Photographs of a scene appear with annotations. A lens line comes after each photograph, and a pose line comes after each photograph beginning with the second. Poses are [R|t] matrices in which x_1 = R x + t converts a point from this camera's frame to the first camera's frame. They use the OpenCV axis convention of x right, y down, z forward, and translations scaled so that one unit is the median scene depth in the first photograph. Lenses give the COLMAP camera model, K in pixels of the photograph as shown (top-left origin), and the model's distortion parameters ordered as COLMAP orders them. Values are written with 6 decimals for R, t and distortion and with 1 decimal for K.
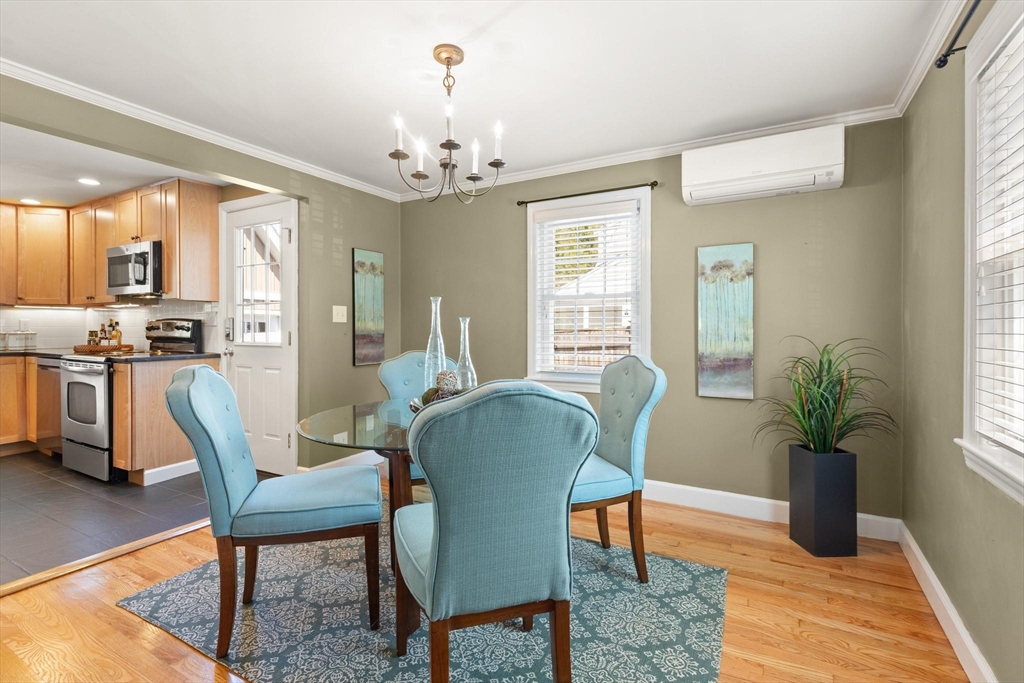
lens RADIAL K [[482.0, 0, 516.7], [0, 482.0, 334.3], [0, 0, 1]] dist [0.005682, -0.002707]
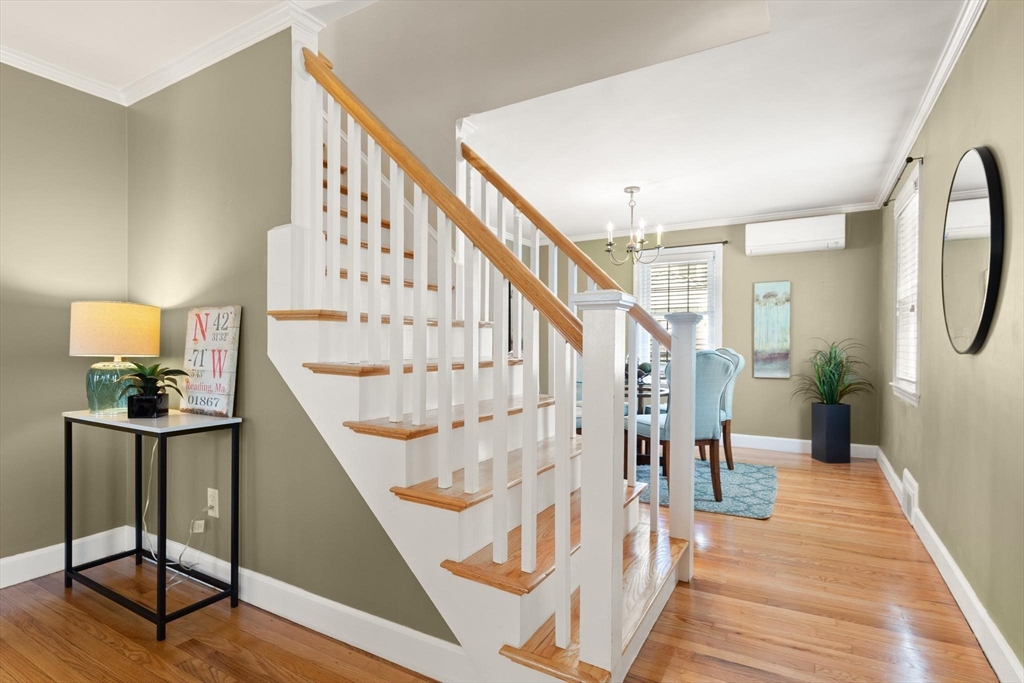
lens RADIAL K [[518.9, 0, 503.0], [0, 518.9, 358.9], [0, 0, 1]] dist [-0.004171, -0.000539]
pose [[0.999570, -0.001995, -0.029242, -0.453912], [0.002433, 0.999885, 0.014958, 0.045731], [0.029209, -0.015023, 0.999460, -0.826228]]
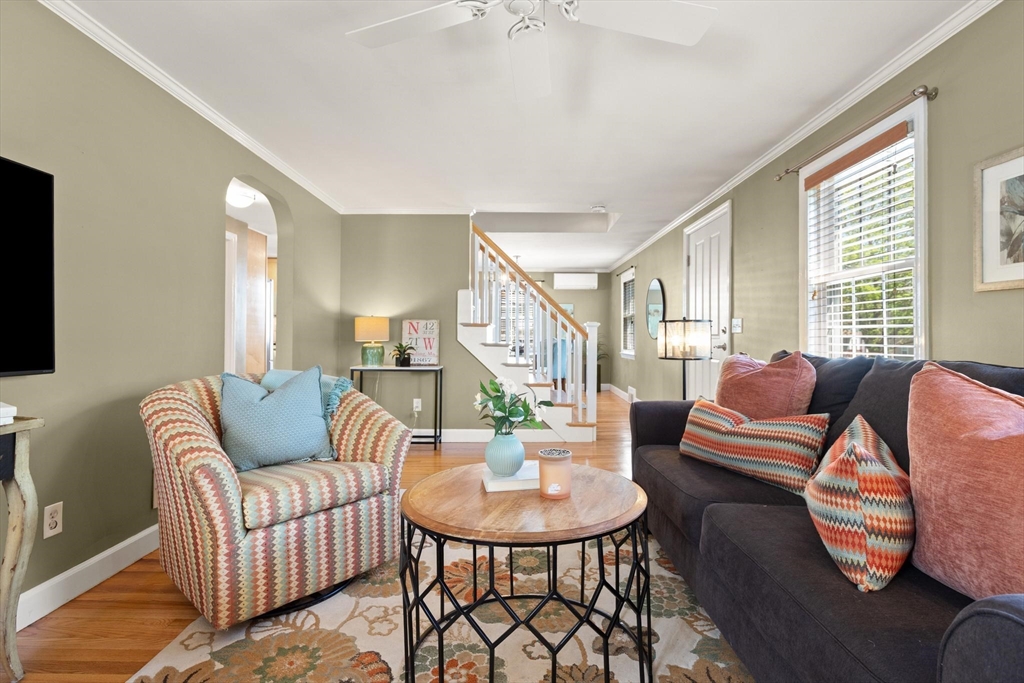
lens RADIAL K [[482.0, 0, 513.1], [0, 482.0, 334.8], [0, 0, 1]] dist [0.005682, -0.002707]
pose [[0.875934, 0.003691, 0.482416, -1.569060], [-0.004136, 0.999991, -0.000142, 0.027975], [-0.482413, -0.001871, 0.875942, -1.802390]]
